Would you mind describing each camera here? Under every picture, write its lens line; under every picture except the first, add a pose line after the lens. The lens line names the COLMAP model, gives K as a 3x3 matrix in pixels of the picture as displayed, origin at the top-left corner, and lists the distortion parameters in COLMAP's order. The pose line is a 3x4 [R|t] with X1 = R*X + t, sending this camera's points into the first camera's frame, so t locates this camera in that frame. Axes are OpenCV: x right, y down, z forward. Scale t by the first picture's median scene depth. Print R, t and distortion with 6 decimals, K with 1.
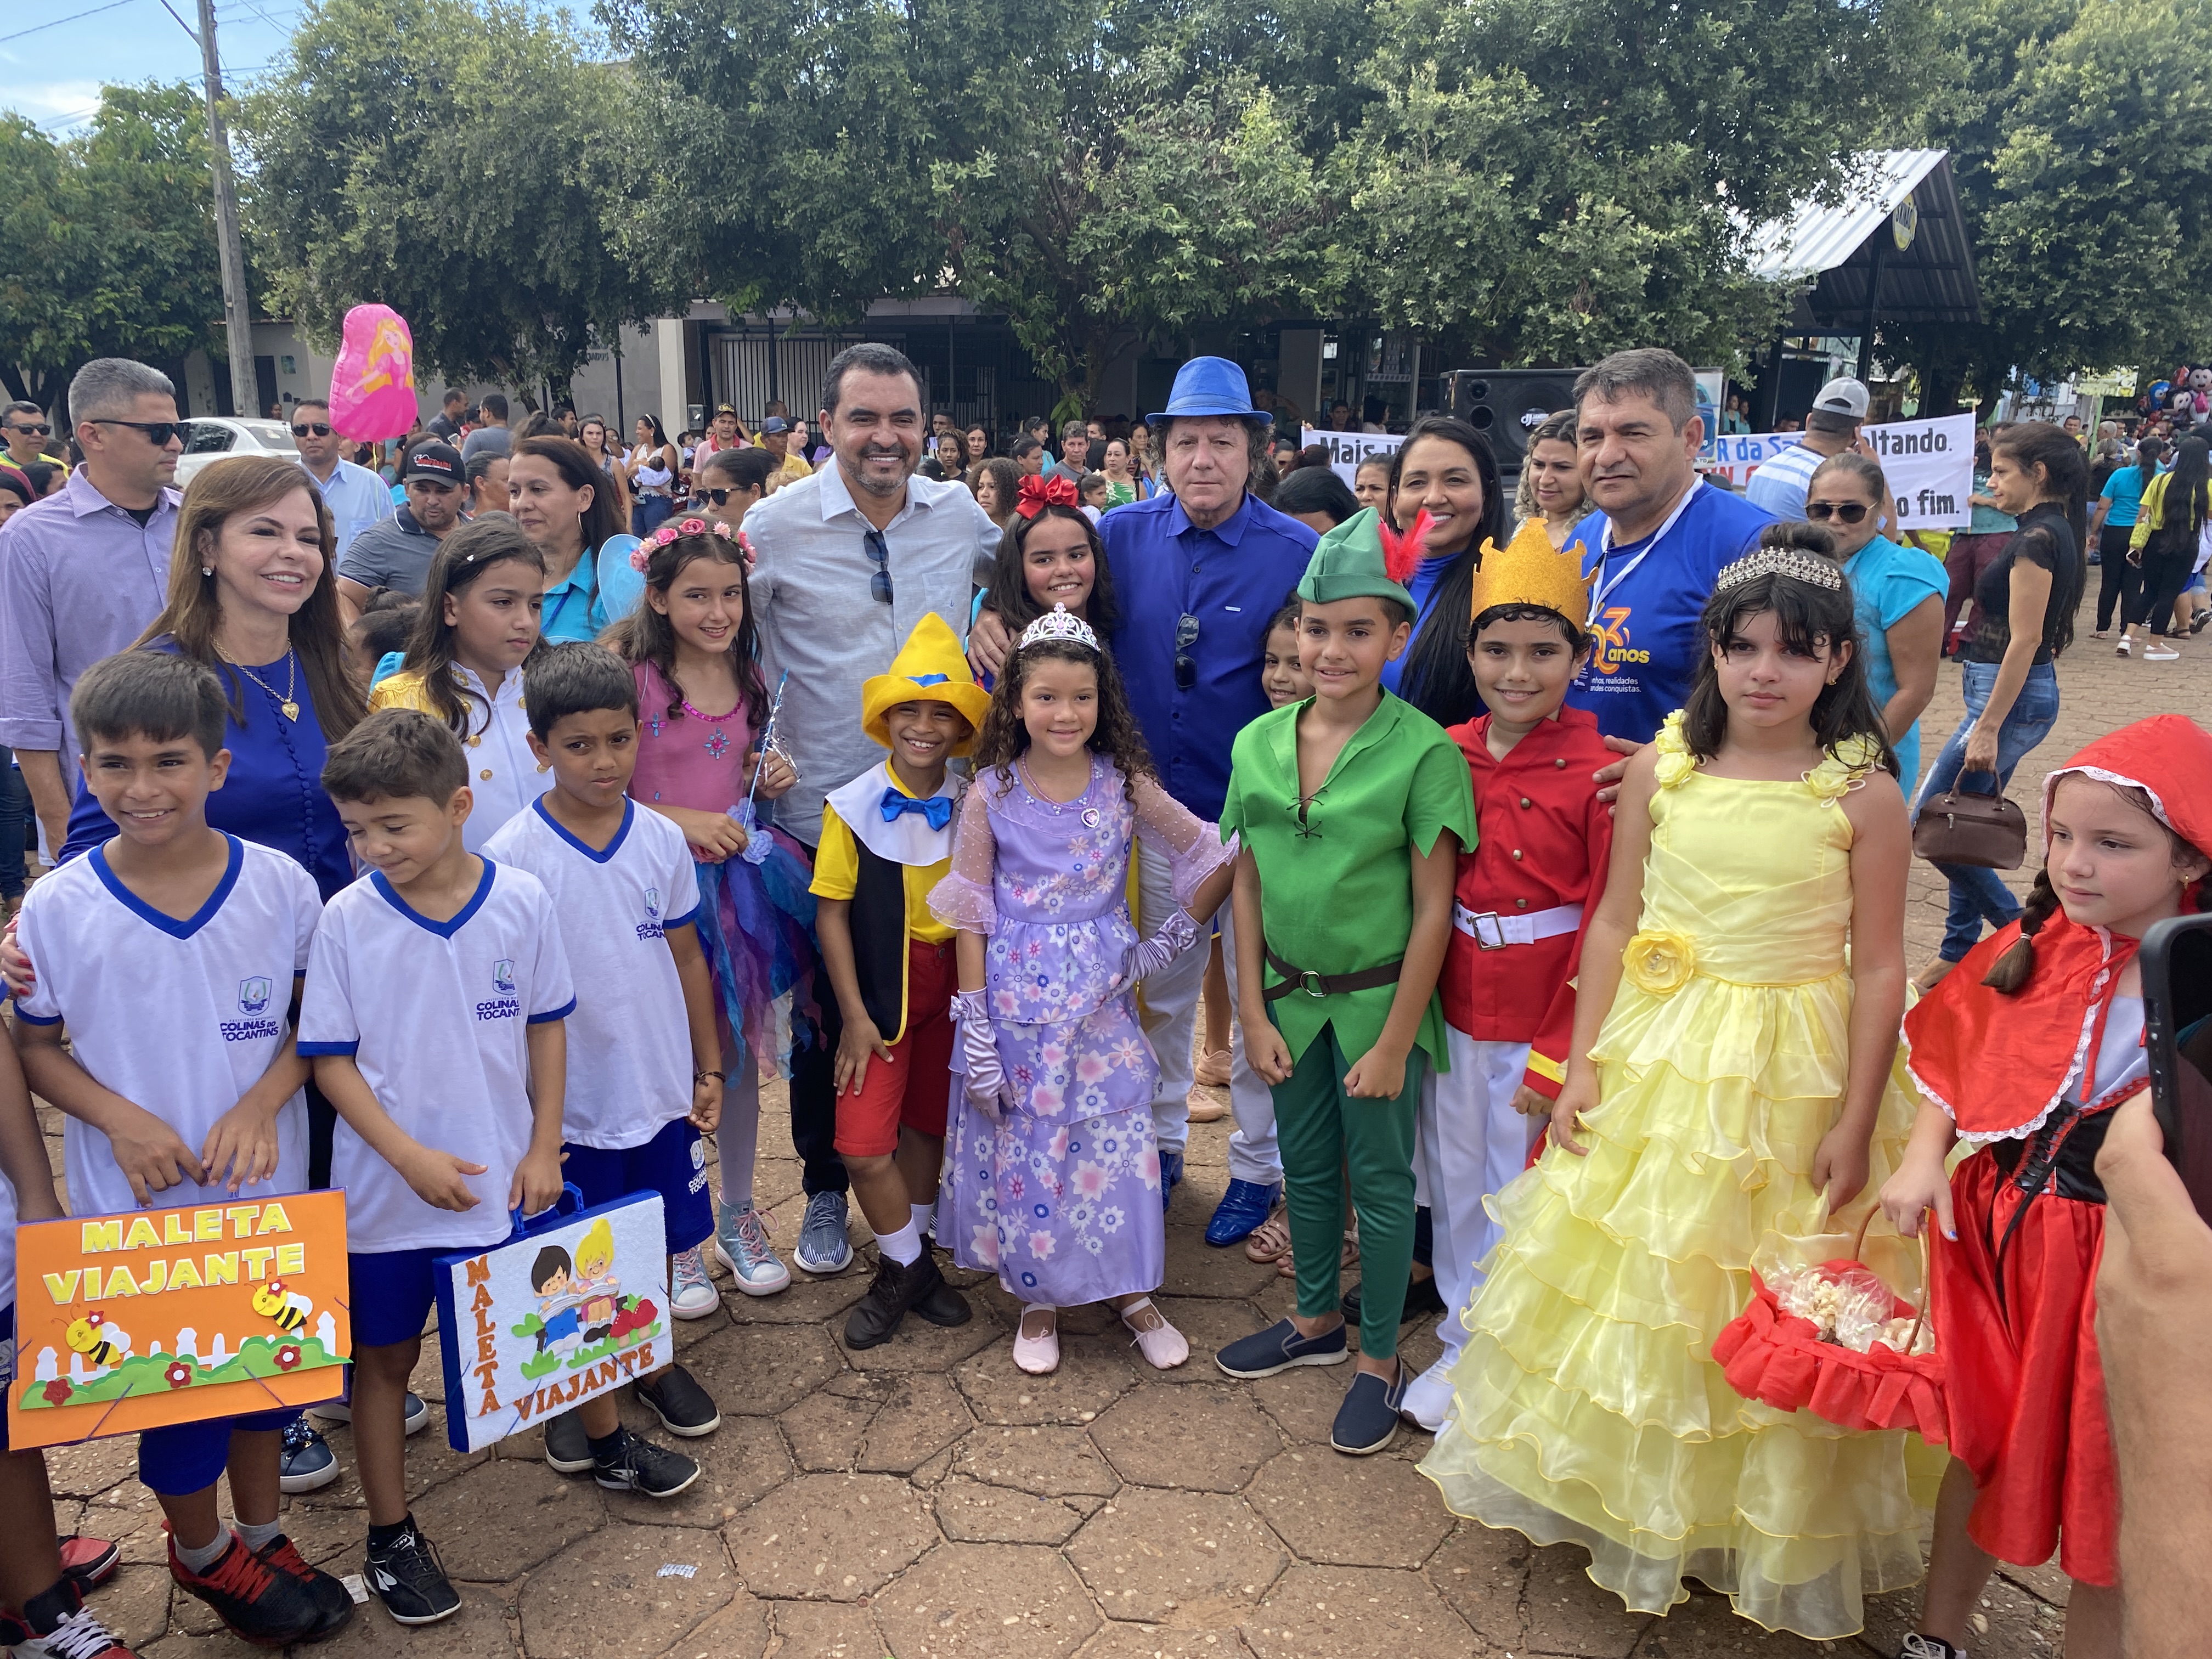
lens RADIAL K [[1678.0, 0, 1116.7], [0, 1678.0, 834.5], [0, 0, 1]] dist [0.058461, 0.003770]
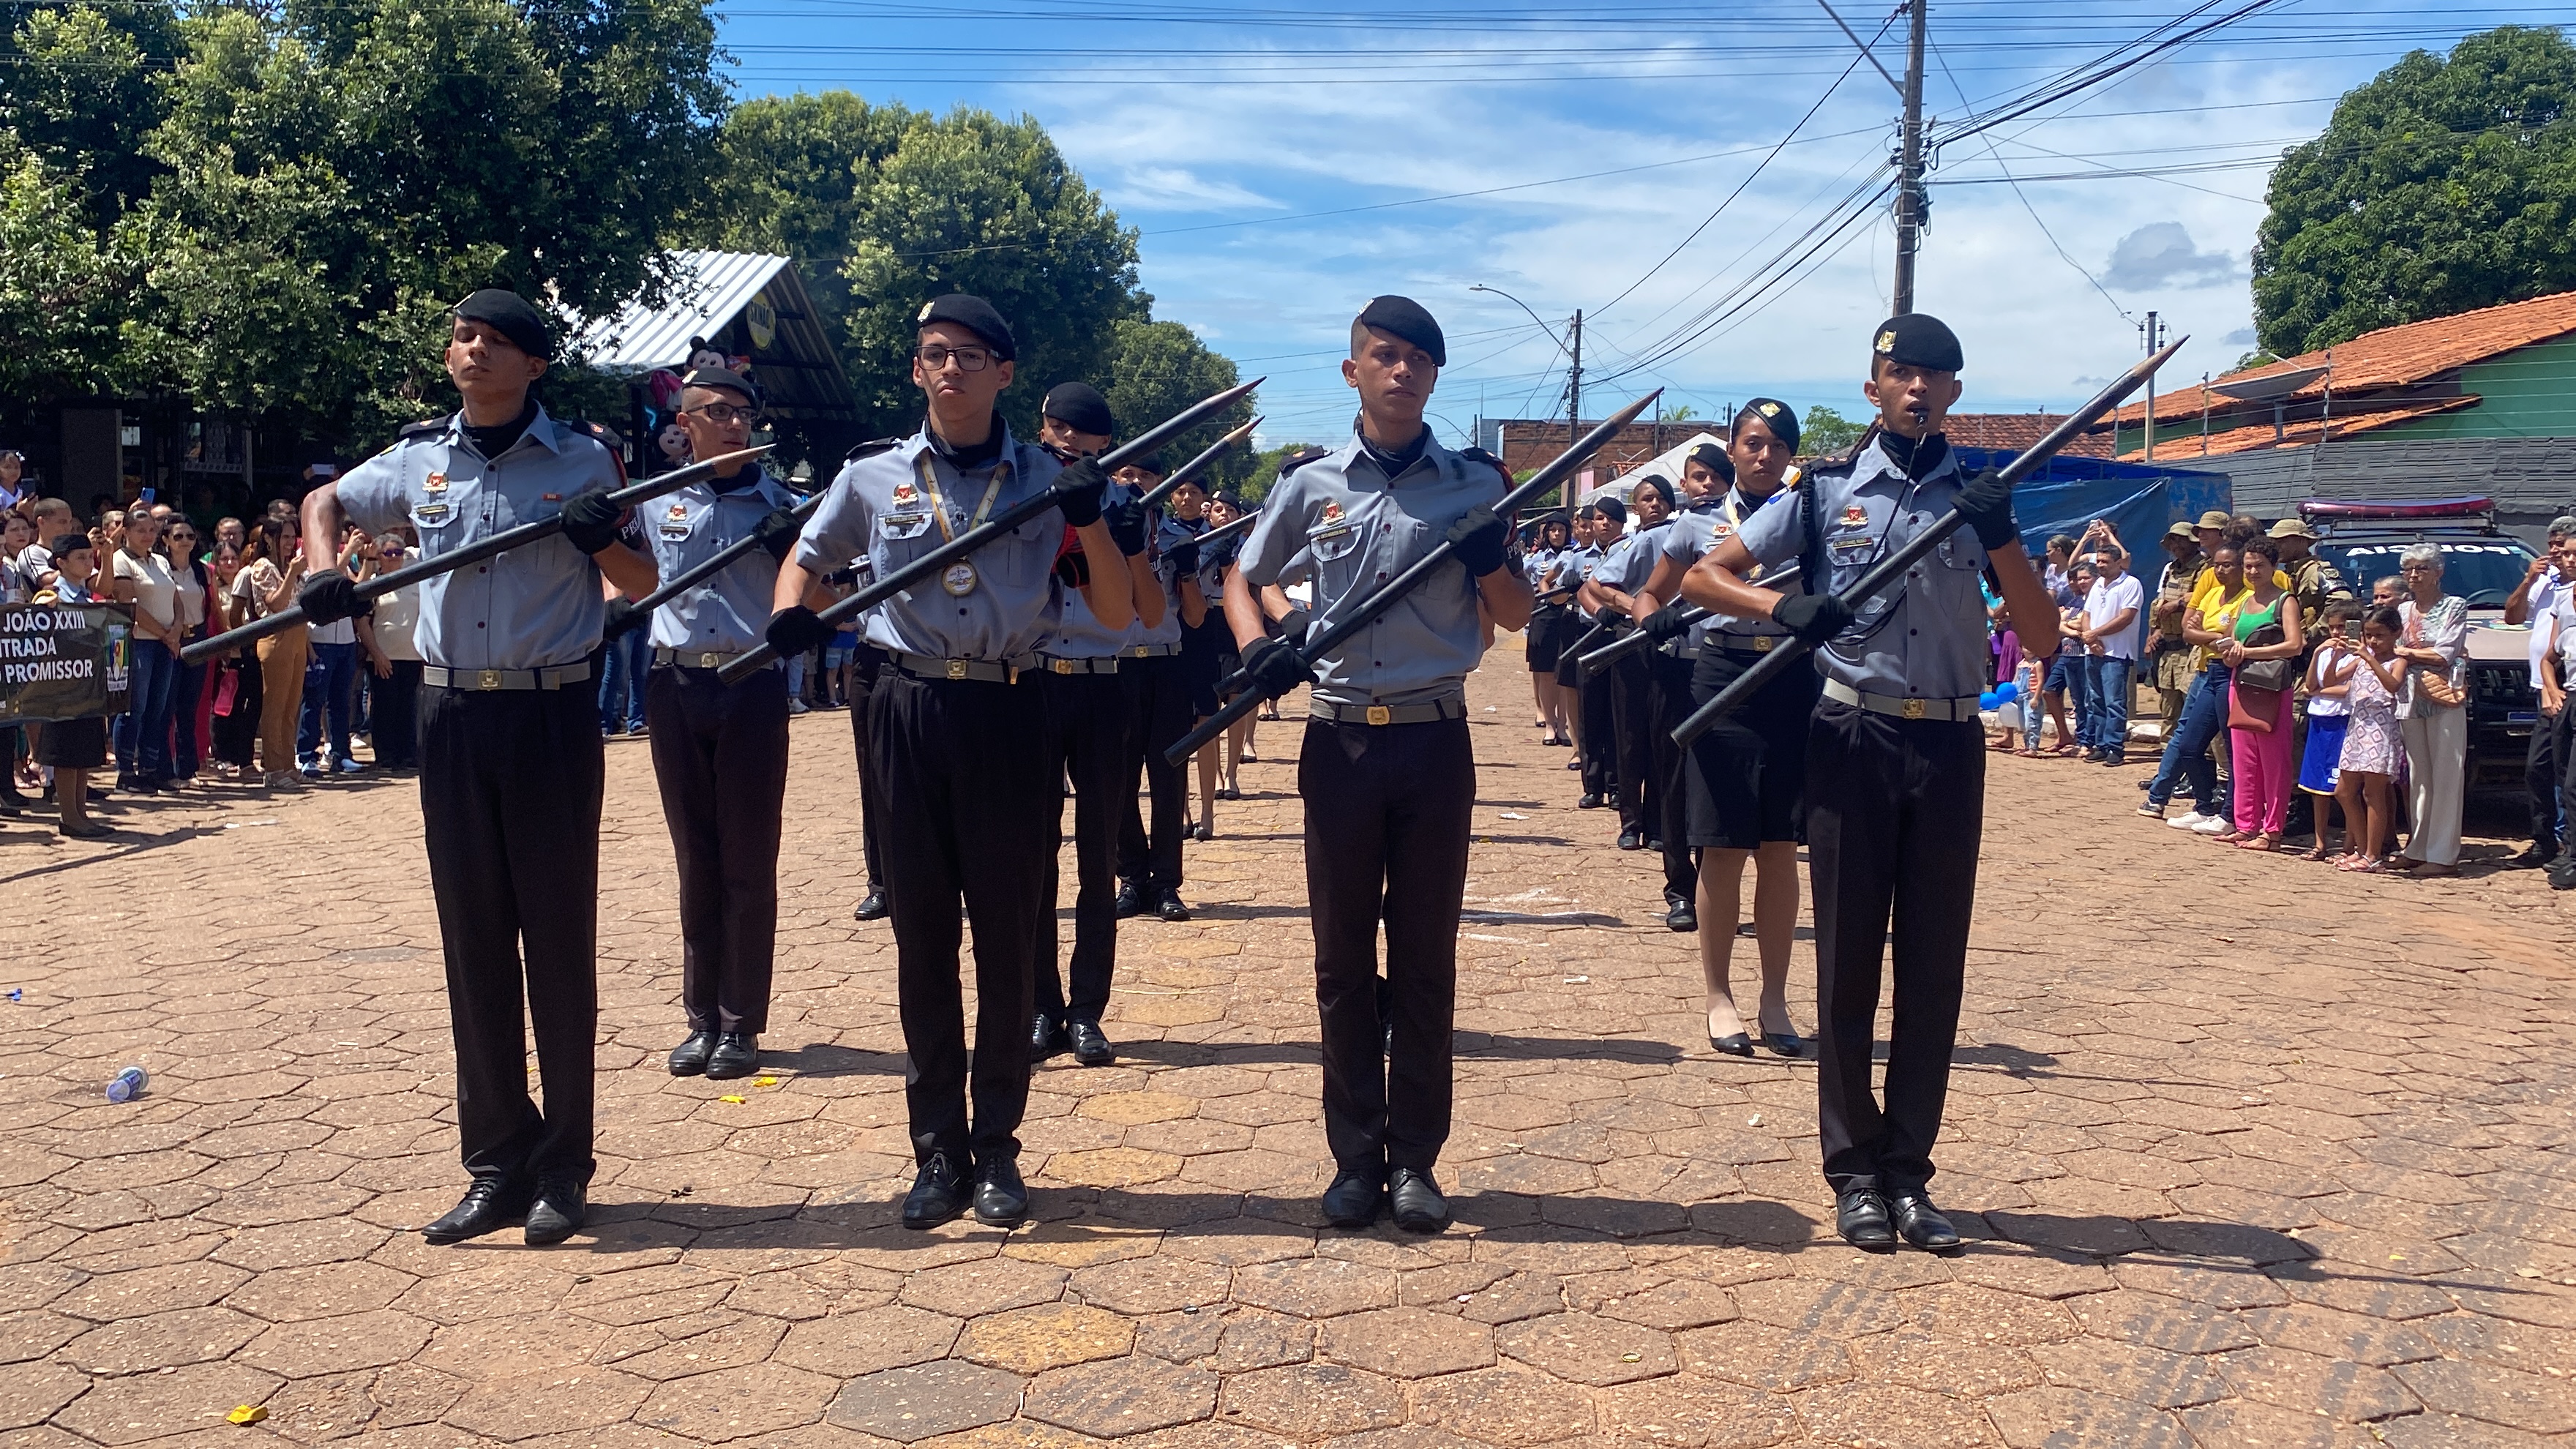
lens RADIAL K [[2424.6, 0, 1293.6], [0, 2424.6, 712.0], [0, 0, 1]] dist [0.016886, 0.000000]
pose [[0.843451, -0.050881, 0.534791, -0.054491], [0.140794, 0.981643, -0.128660, 0.113752], [-0.518427, 0.183814, 0.835132, -0.377520]]
